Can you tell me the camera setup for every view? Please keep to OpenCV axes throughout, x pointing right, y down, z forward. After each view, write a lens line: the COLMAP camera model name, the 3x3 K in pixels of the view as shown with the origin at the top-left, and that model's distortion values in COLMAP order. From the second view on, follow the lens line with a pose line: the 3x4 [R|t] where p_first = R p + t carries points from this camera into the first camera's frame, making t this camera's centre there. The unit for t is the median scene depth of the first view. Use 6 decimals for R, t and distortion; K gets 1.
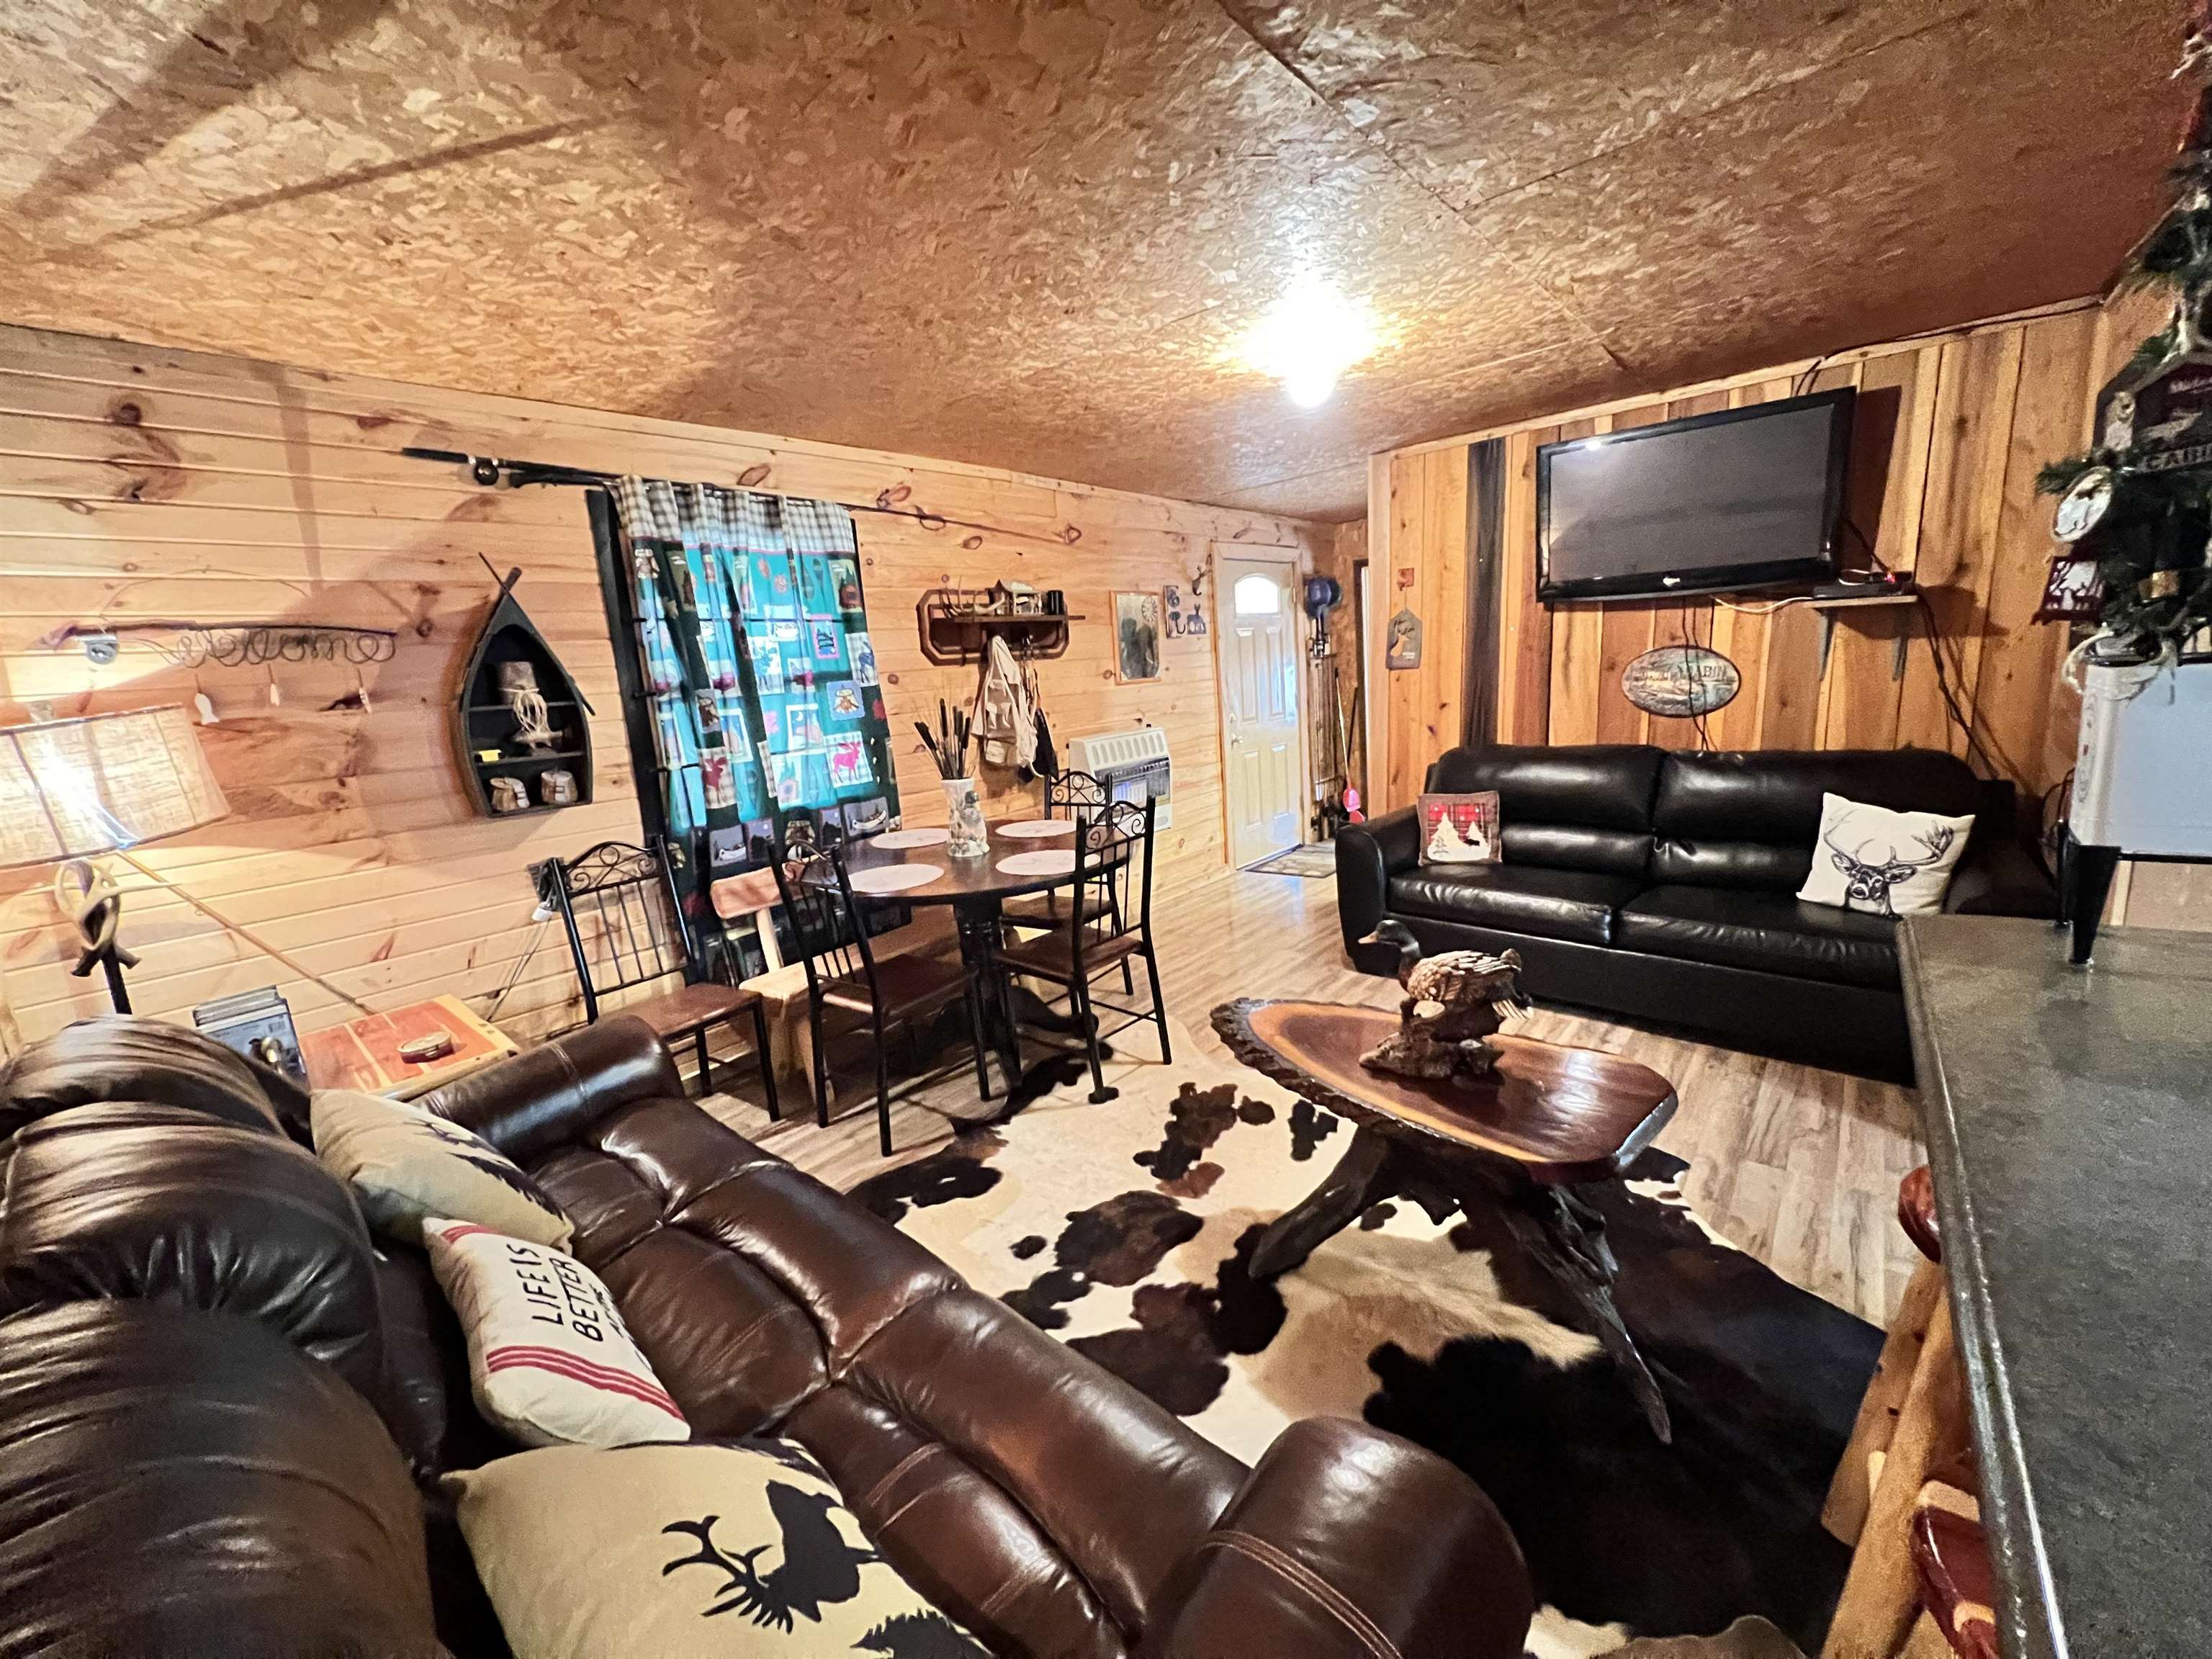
lens RADIAL K [[883.7, 0, 1098.1], [0, 883.7, 824.0], [0, 0, 1]] dist [-0.002063, 0.000828]
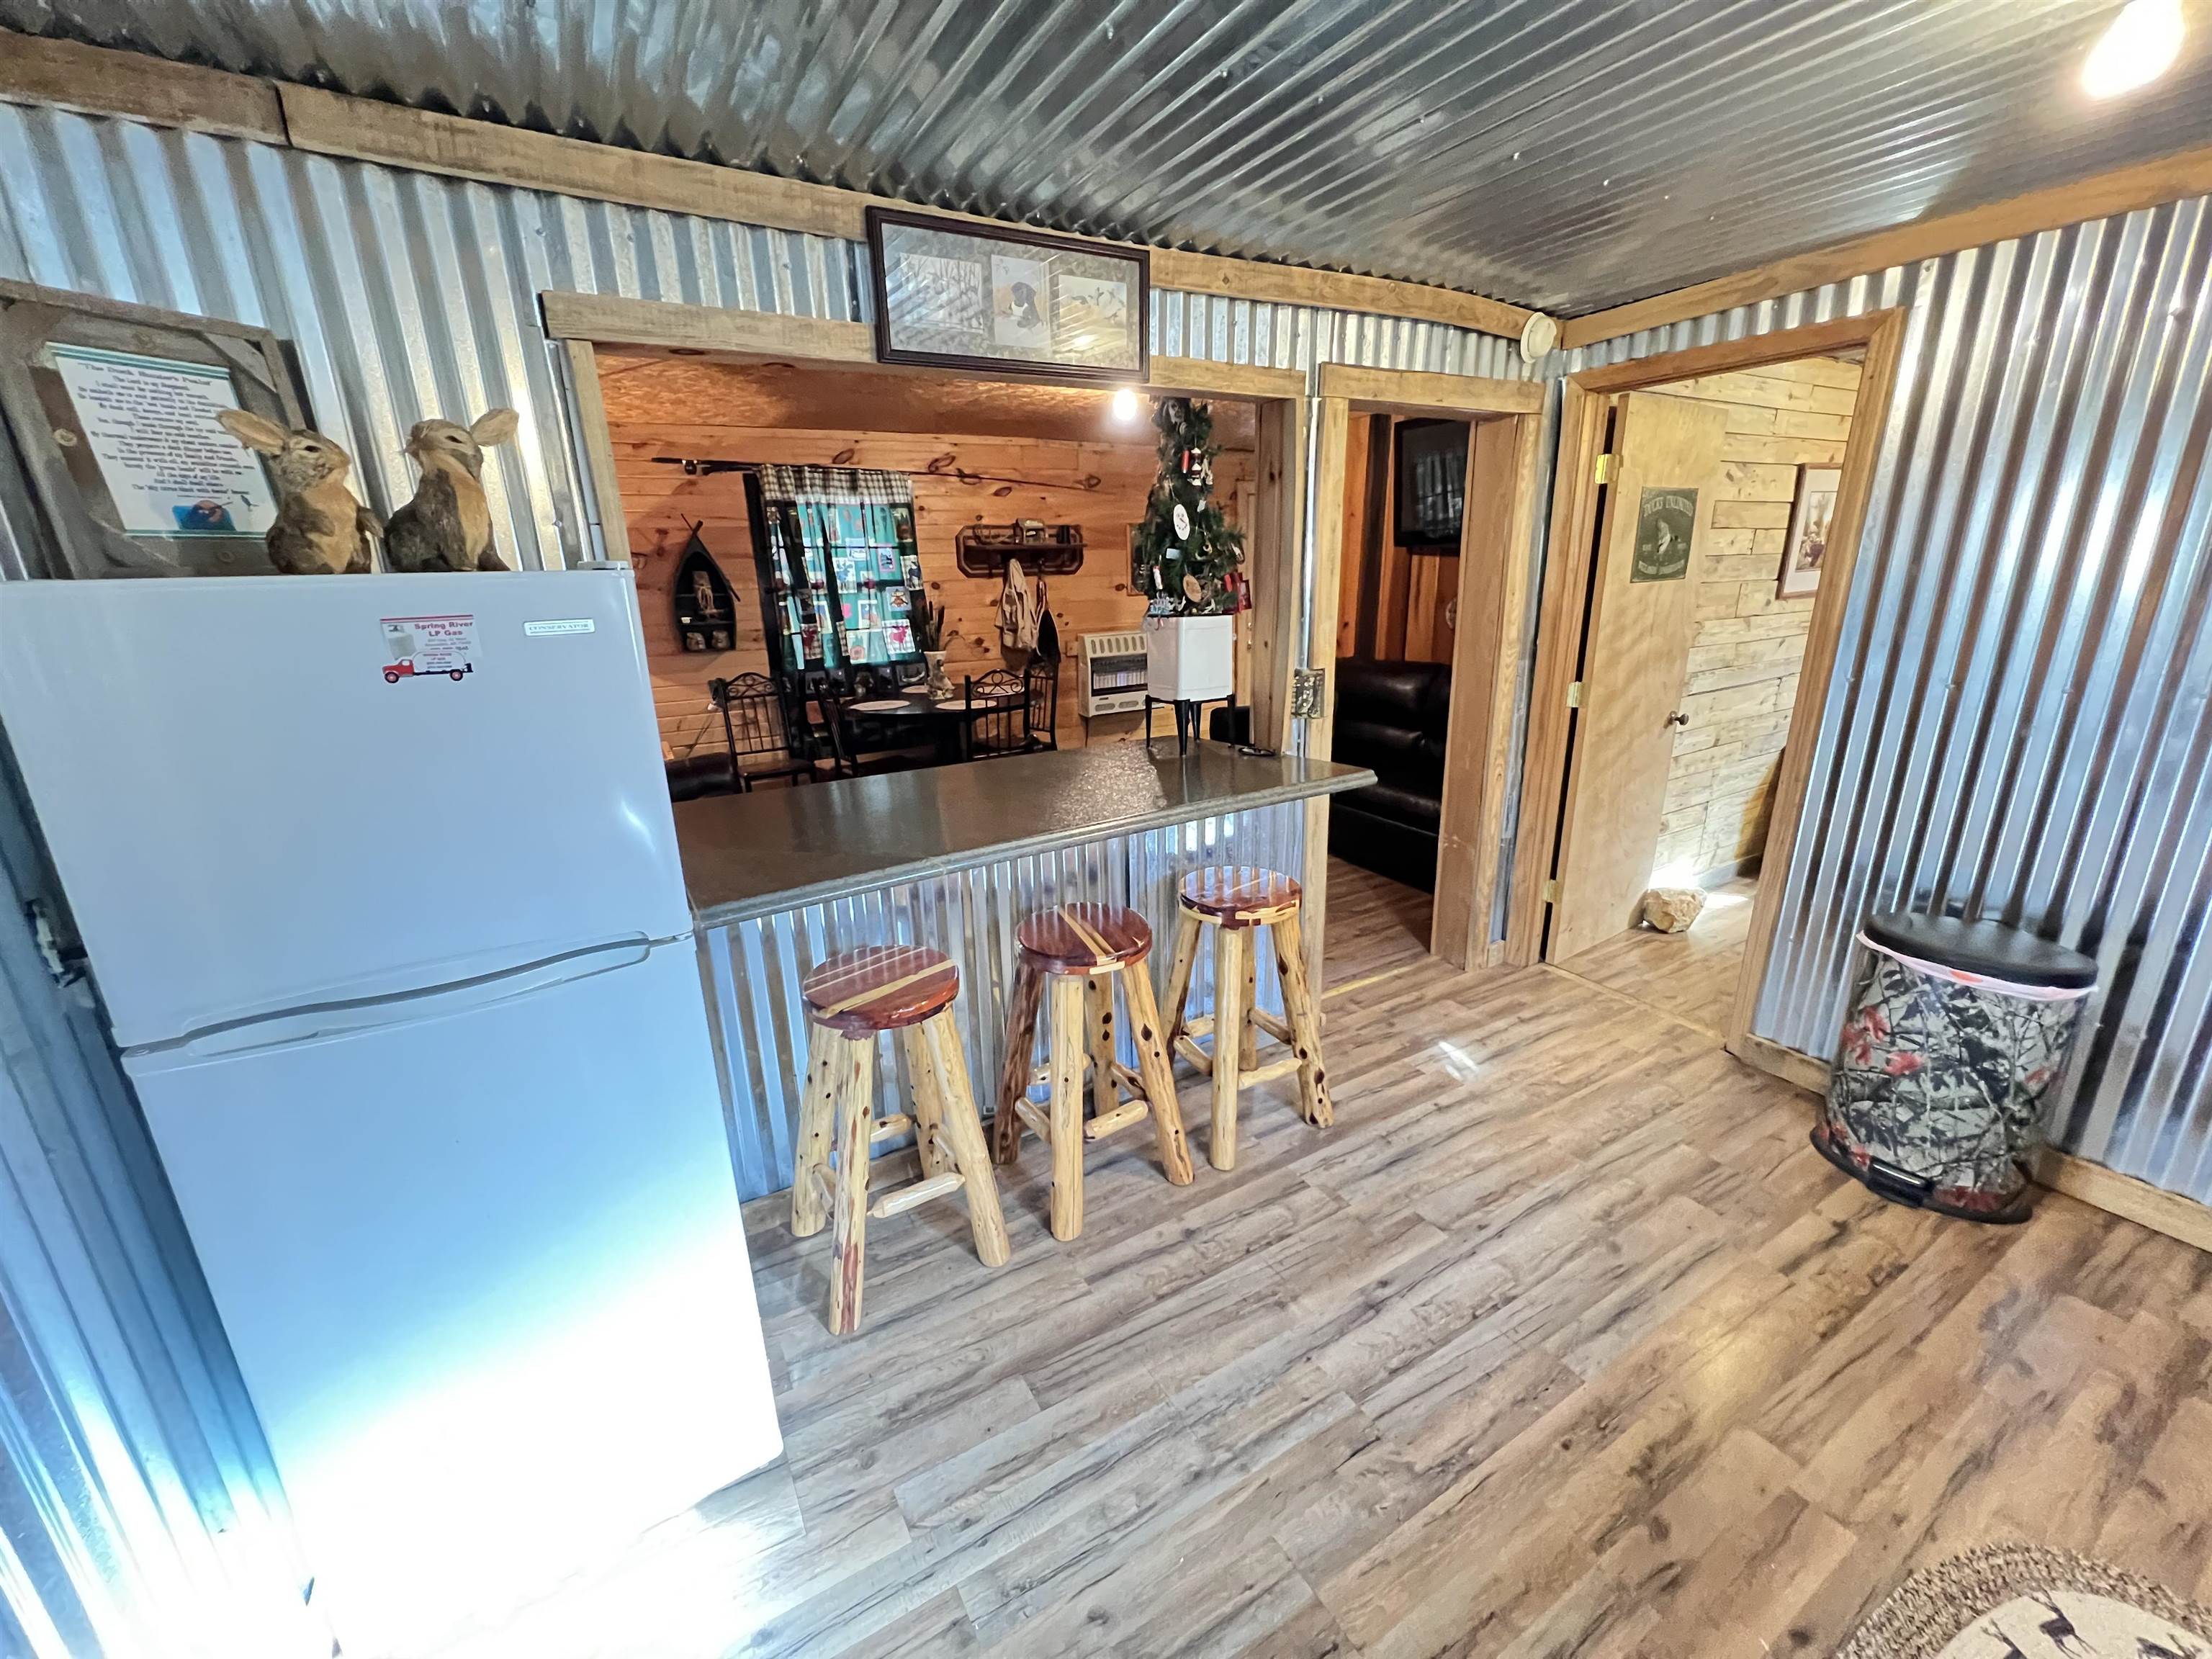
lens RADIAL K [[883.7, 0, 1098.6], [0, 883.7, 825.1], [0, 0, 1]] dist [-0.002063, 0.000828]
pose [[0.943743, 0.127140, -0.305261, 0.633376], [-0.091766, 0.987570, 0.127614, 0.028379], [0.317691, -0.092423, 0.943679, -0.454763]]
